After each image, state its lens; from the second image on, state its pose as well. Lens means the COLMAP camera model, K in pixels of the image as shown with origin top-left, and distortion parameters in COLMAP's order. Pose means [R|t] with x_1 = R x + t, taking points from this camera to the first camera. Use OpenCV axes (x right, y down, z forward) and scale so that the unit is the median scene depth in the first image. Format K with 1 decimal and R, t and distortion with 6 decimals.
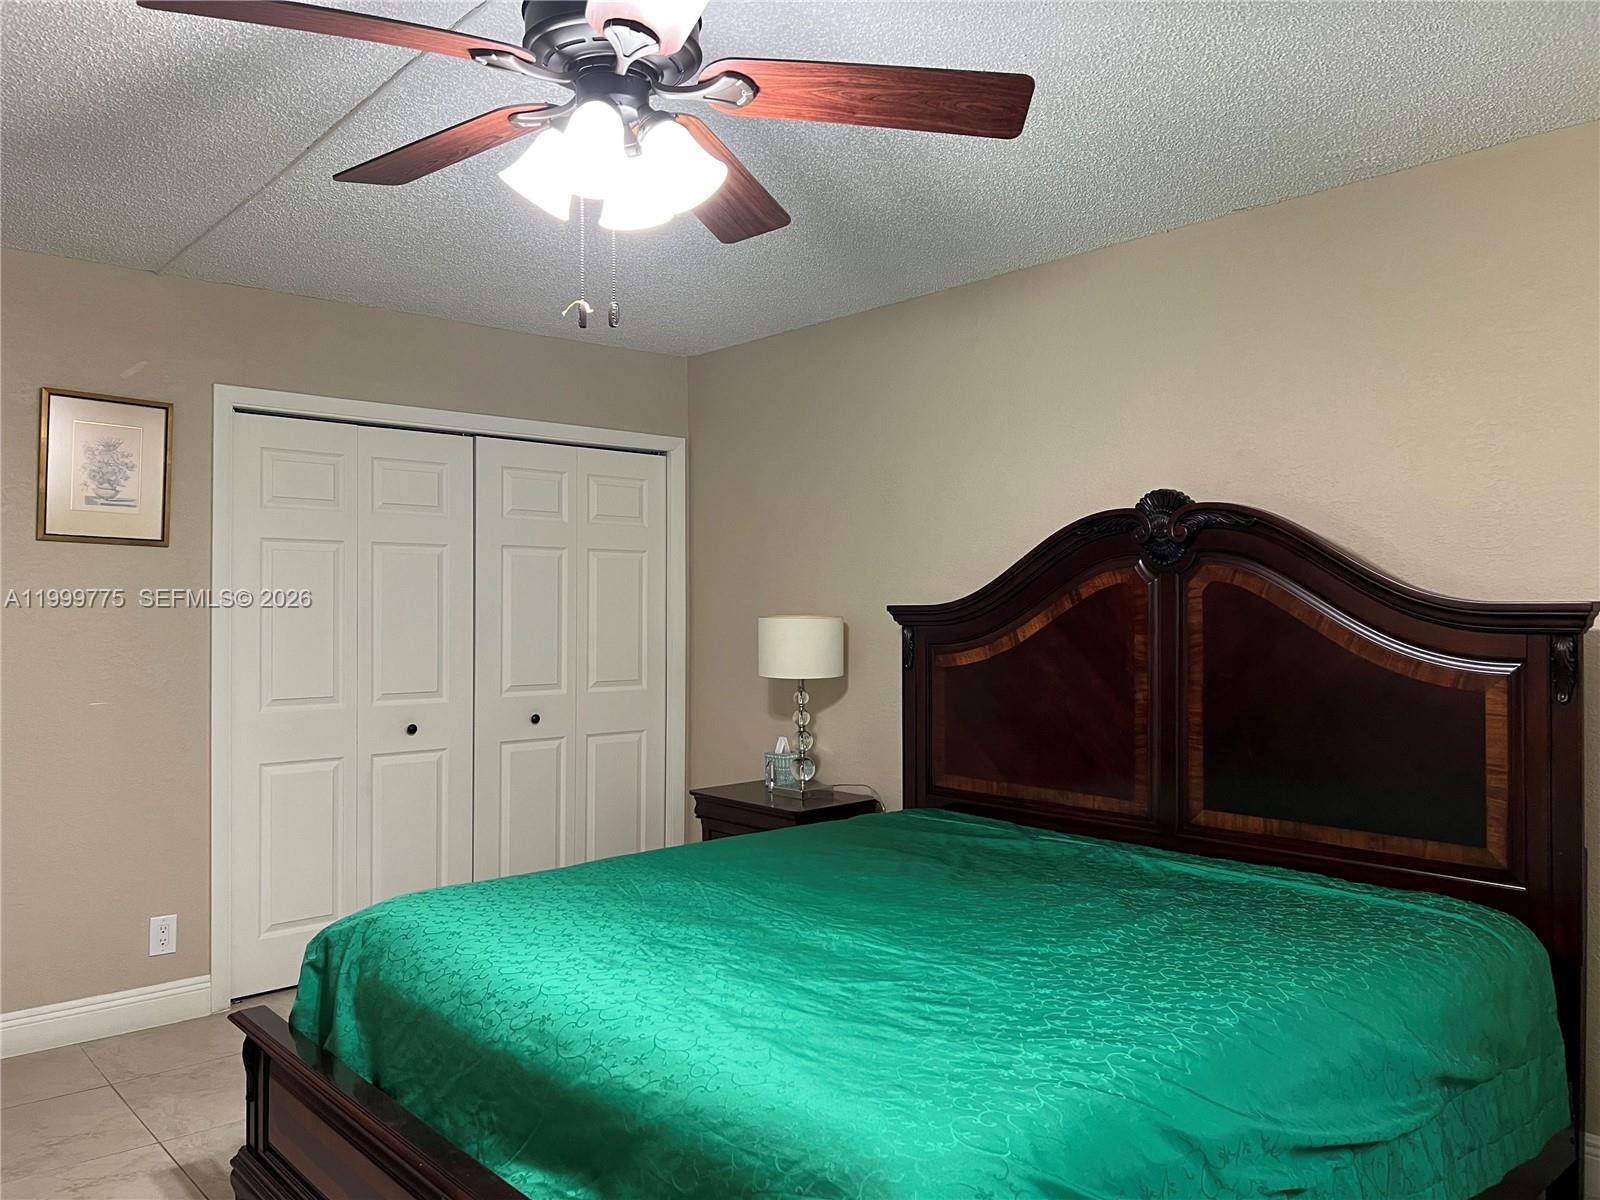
lens RADIAL K [[1198.8, 0, 801.0], [0, 1198.8, 606.1], [0, 0, 1]] dist [0.061279, -0.081399]
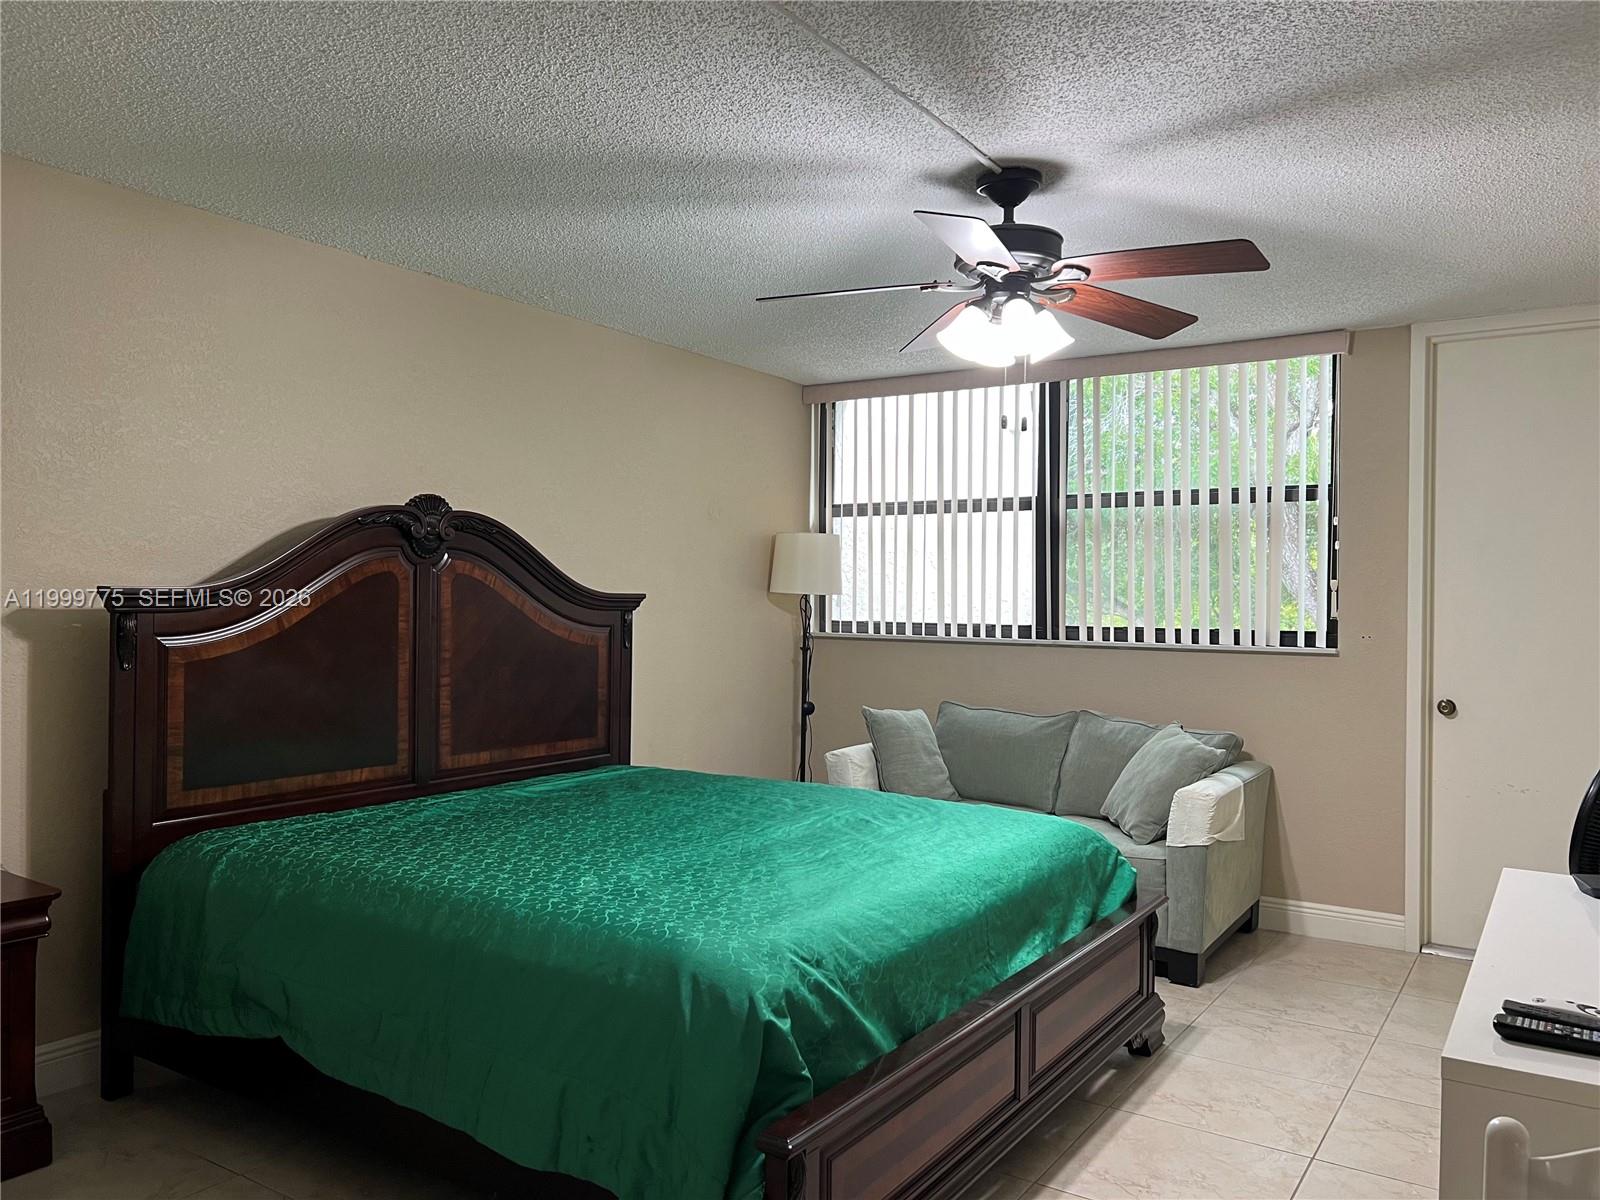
lens RADIAL K [[1198.8, 0, 801.0], [0, 1198.8, 606.1], [0, 0, 1]] dist [0.061279, -0.081399]
pose [[-0.252595, -0.006481, 0.967550, -0.972818], [-0.012510, 0.999916, 0.003432, 0.004927], [-0.967491, -0.011237, -0.252655, 0.976913]]
